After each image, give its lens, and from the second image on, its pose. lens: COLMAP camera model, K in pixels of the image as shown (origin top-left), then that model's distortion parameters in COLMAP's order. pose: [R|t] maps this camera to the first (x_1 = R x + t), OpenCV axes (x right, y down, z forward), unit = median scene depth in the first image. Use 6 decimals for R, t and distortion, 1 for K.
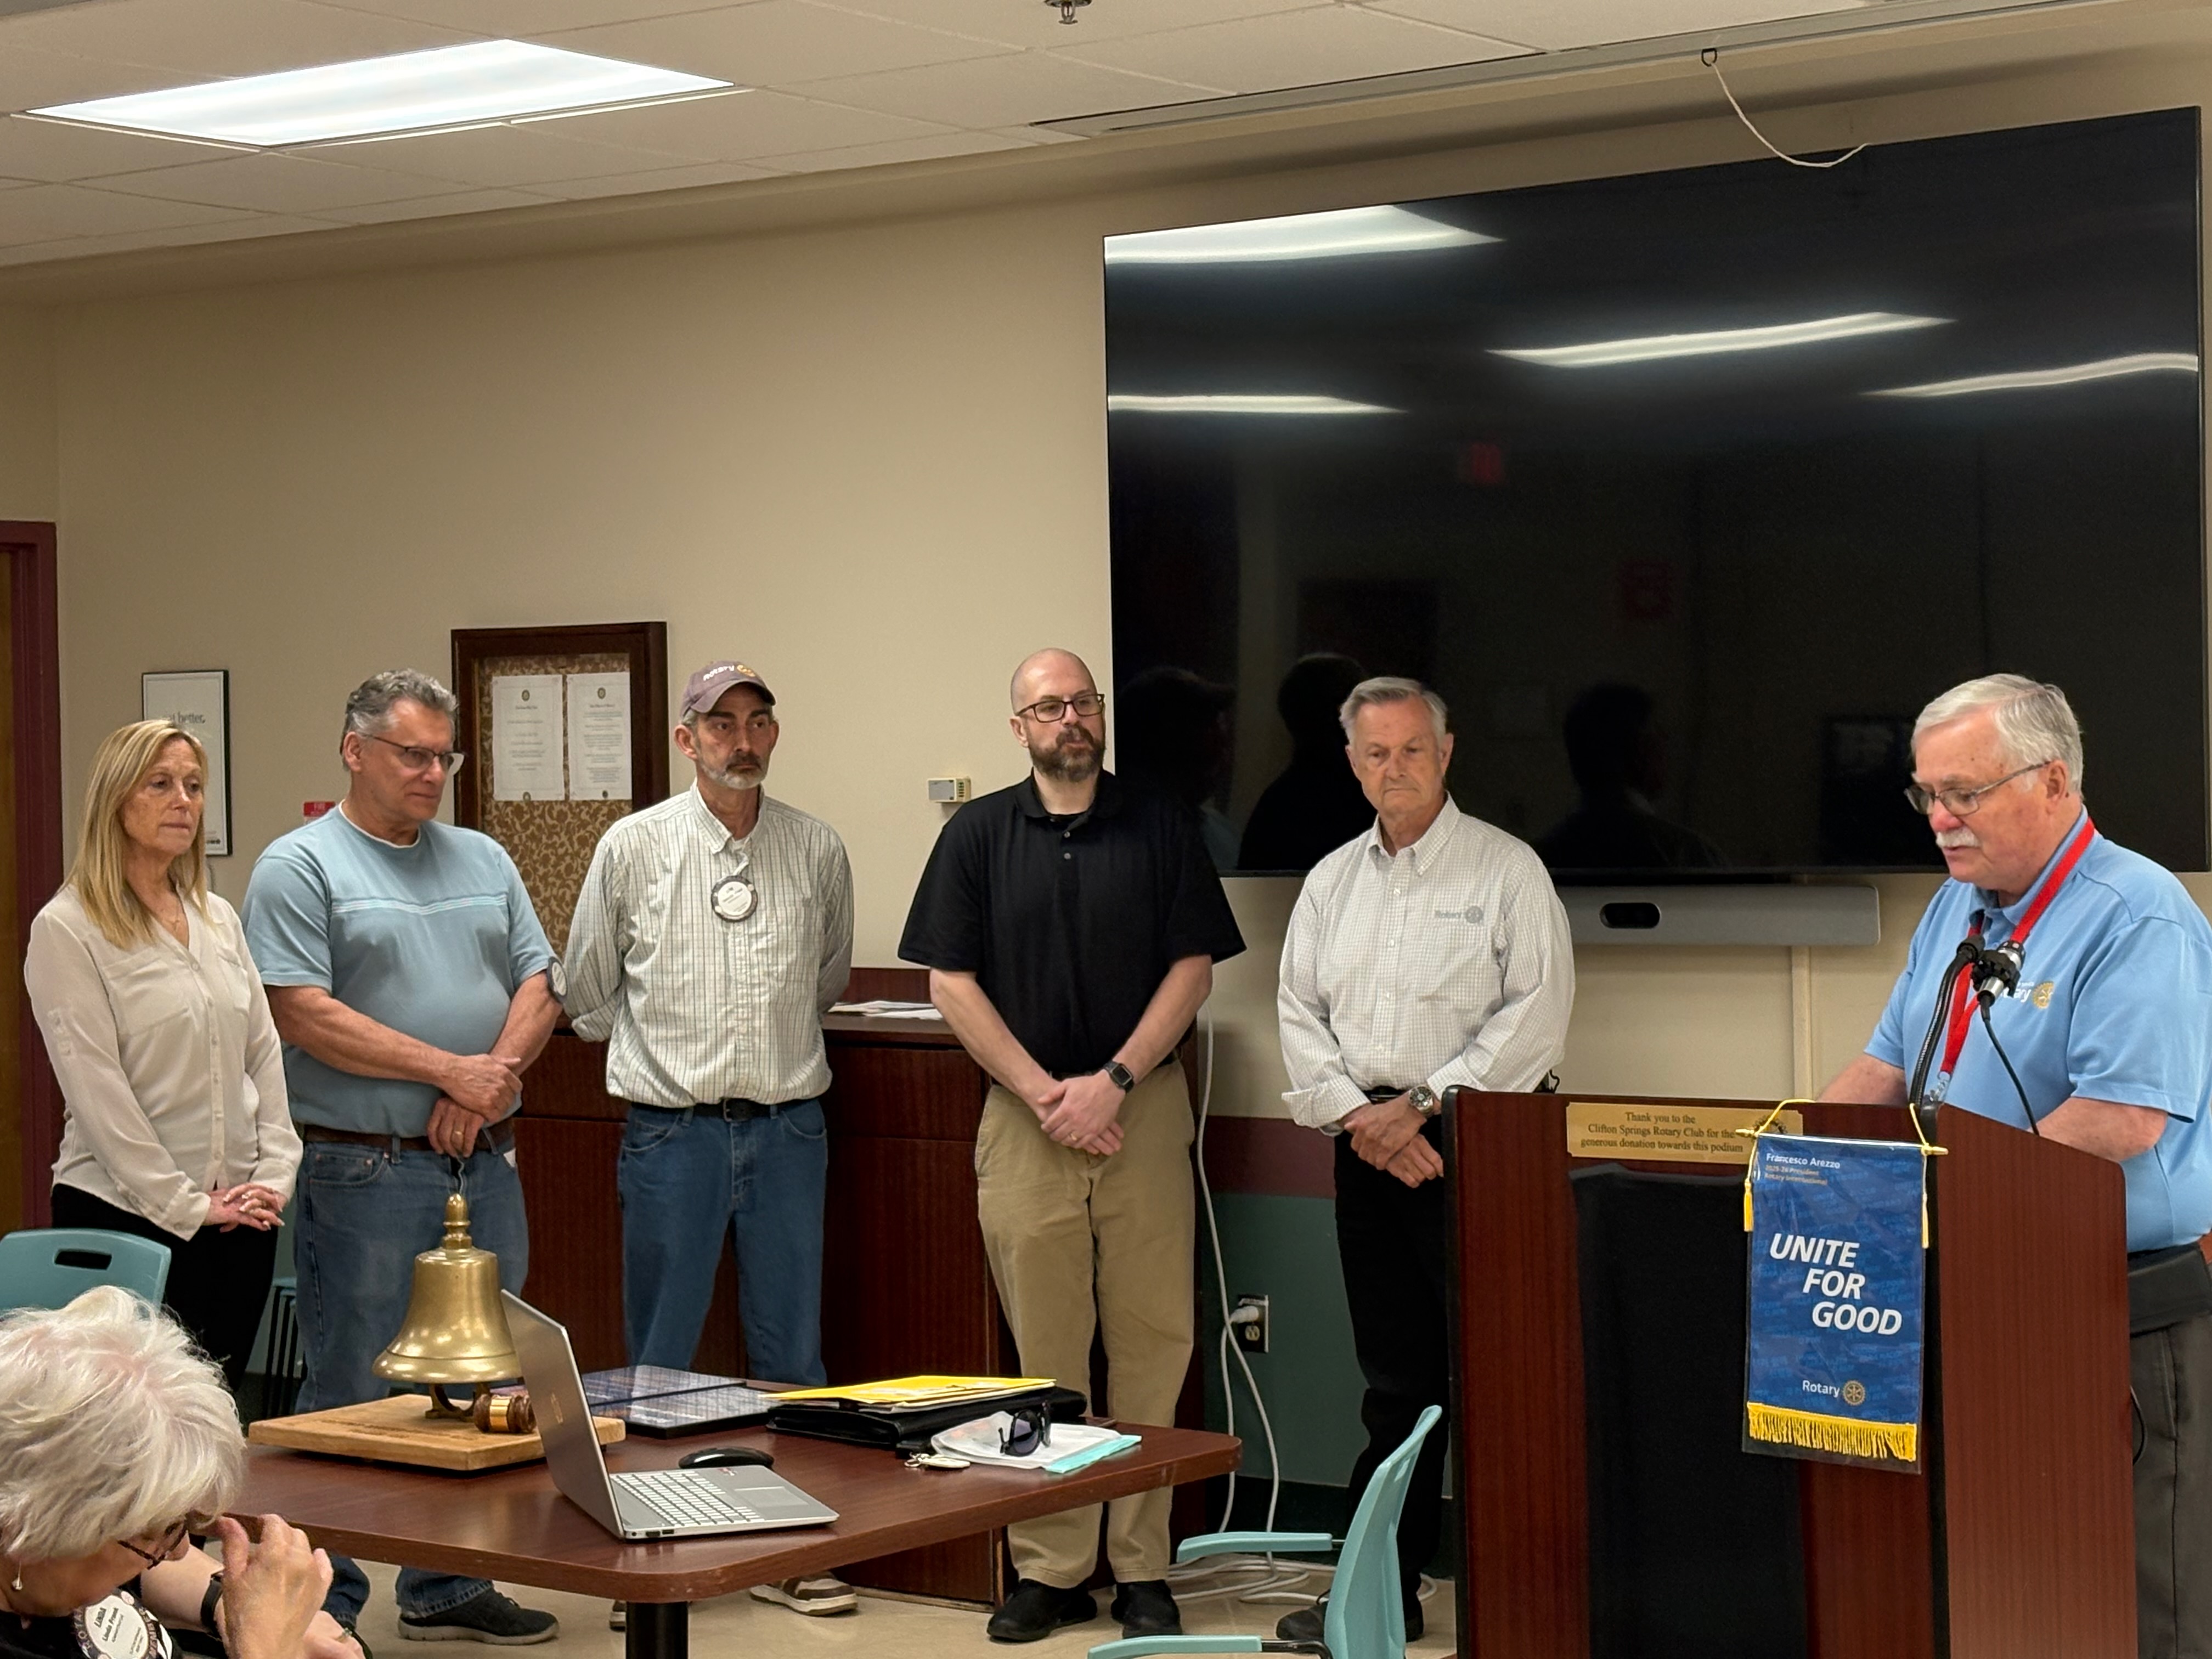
lens RADIAL K [[4313.7, 0, 1105.0], [0, 4313.7, 821.8], [0, 0, 1]] dist [0.153940, 0.000000]
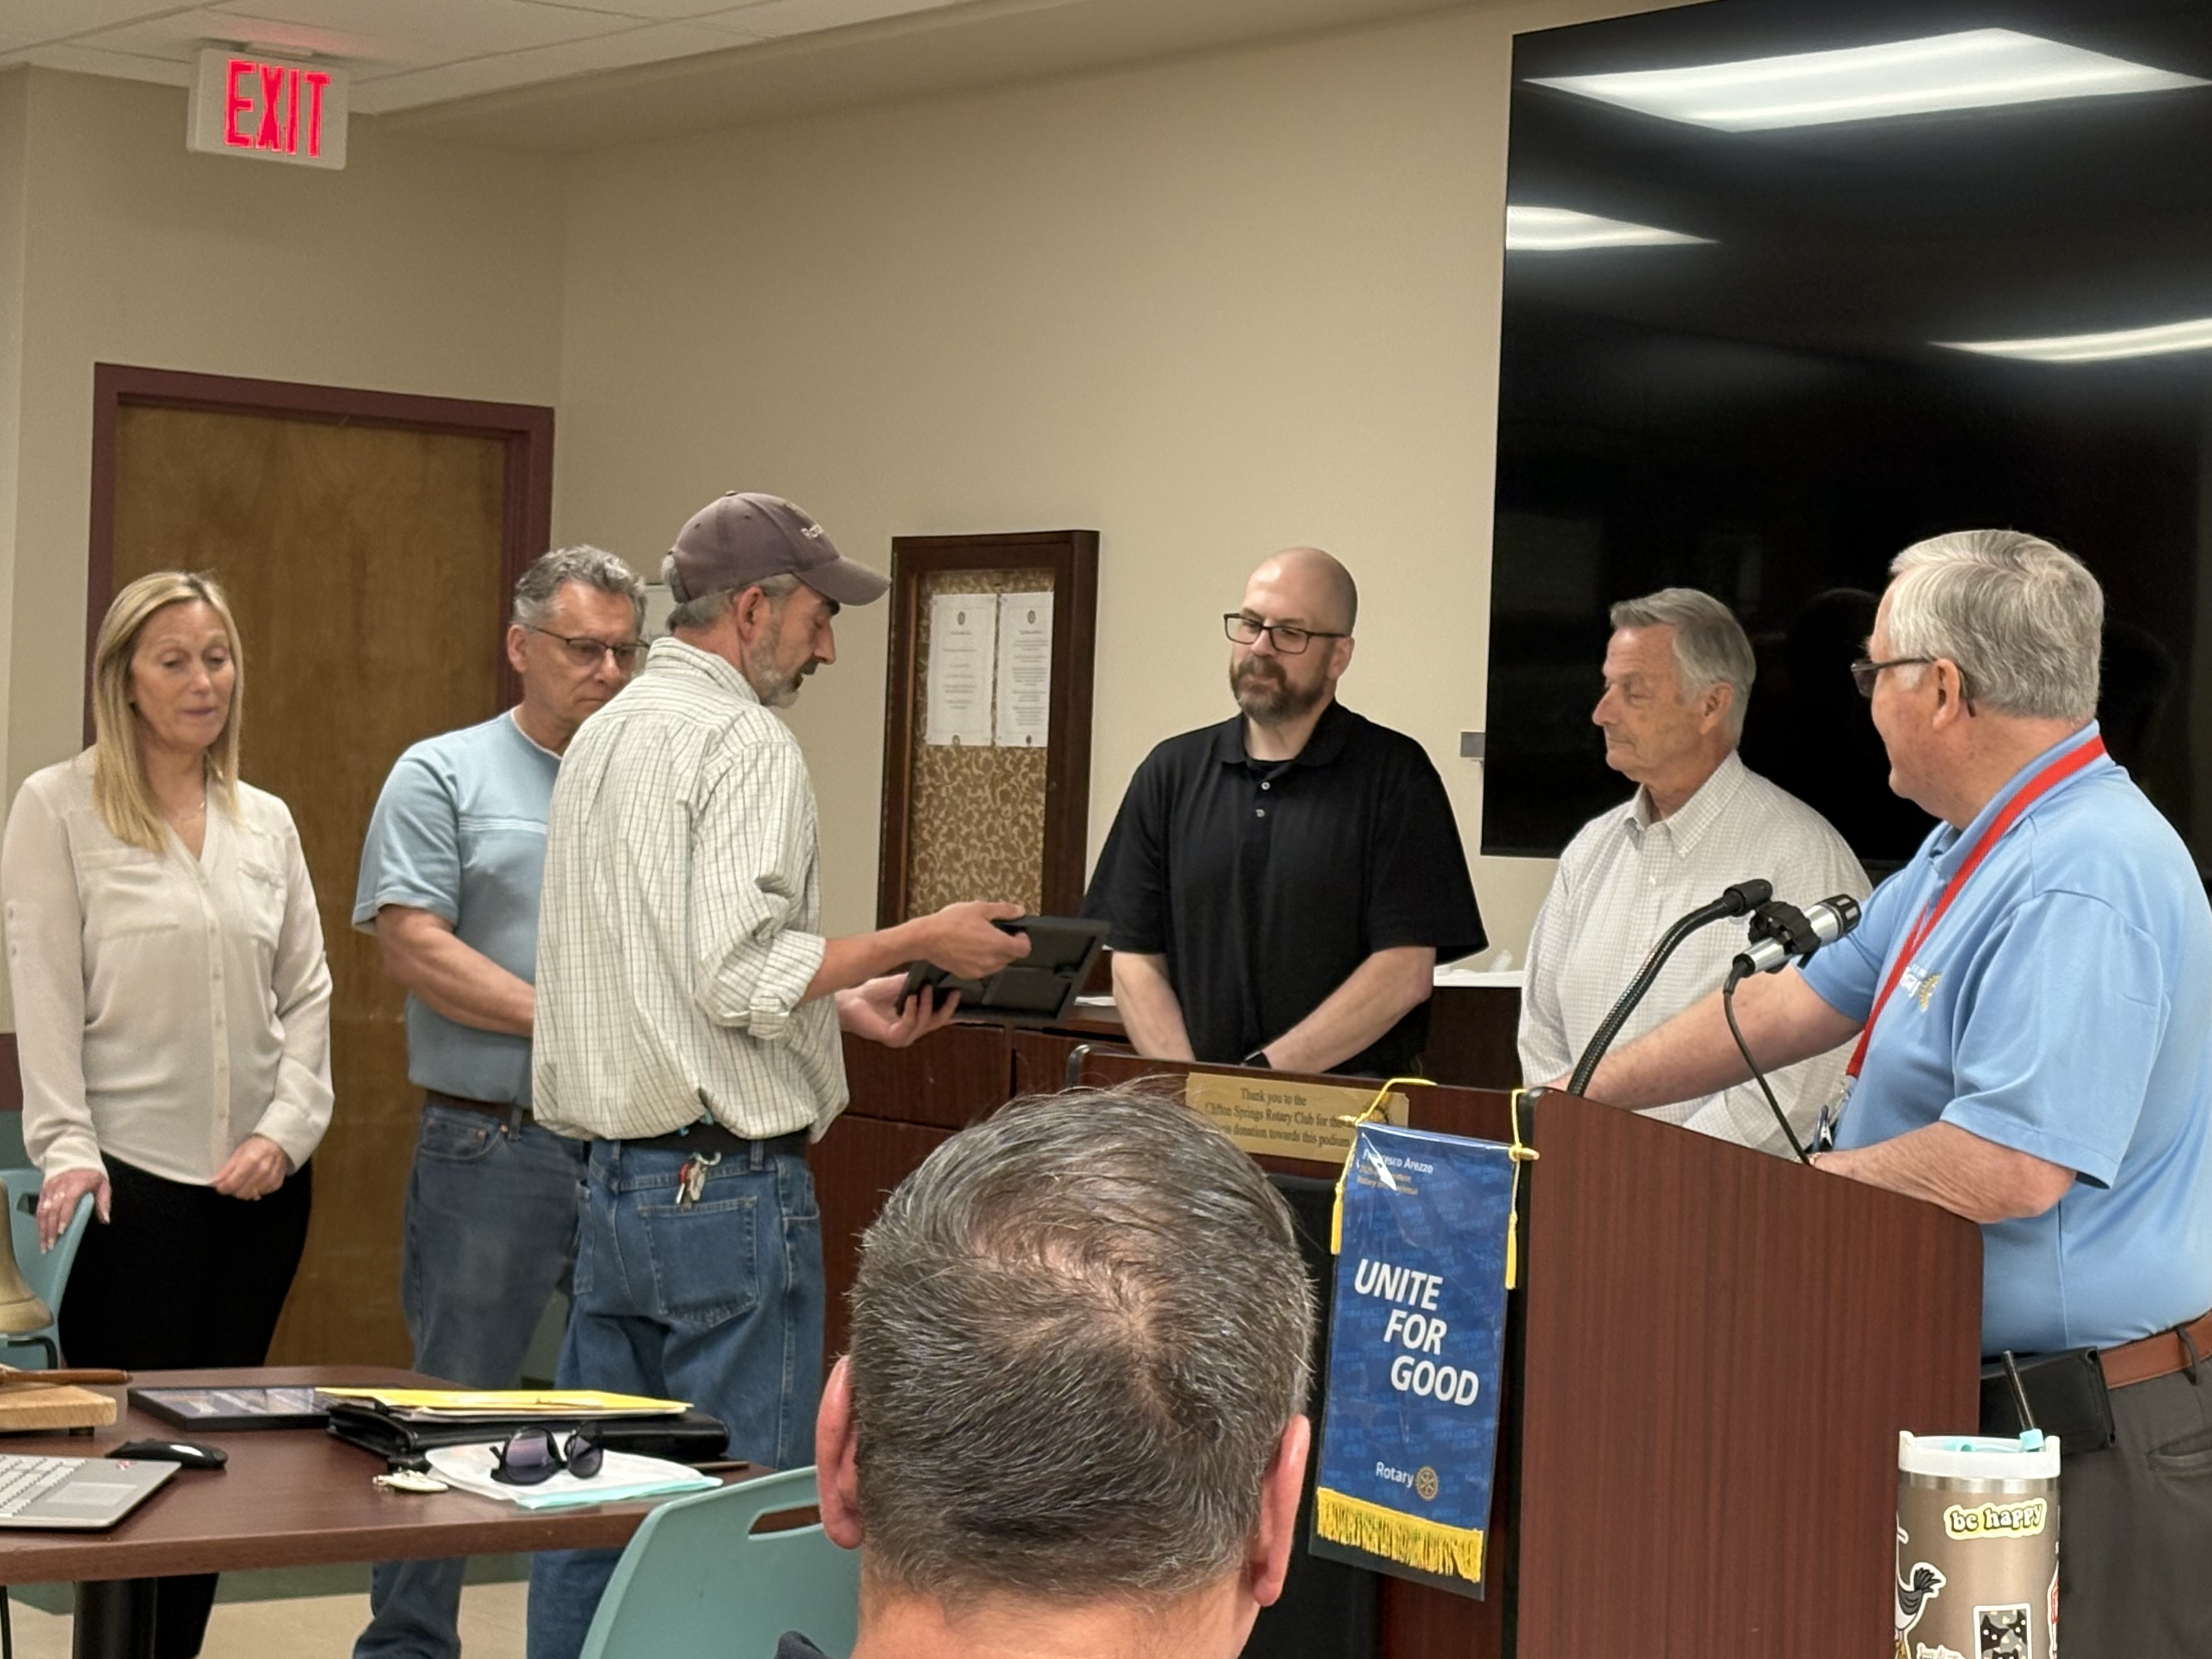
lens RADIAL K [[5100.6, 0, 1158.3], [0, 5100.6, 728.8], [0, 0, 1]] dist [0.265967, 0.000000]
pose [[0.950542, 0.050416, -0.306476, 0.257651], [-0.061805, 0.997708, -0.027564, 0.020982], [0.304384, 0.045143, 0.951479, 0.106518]]
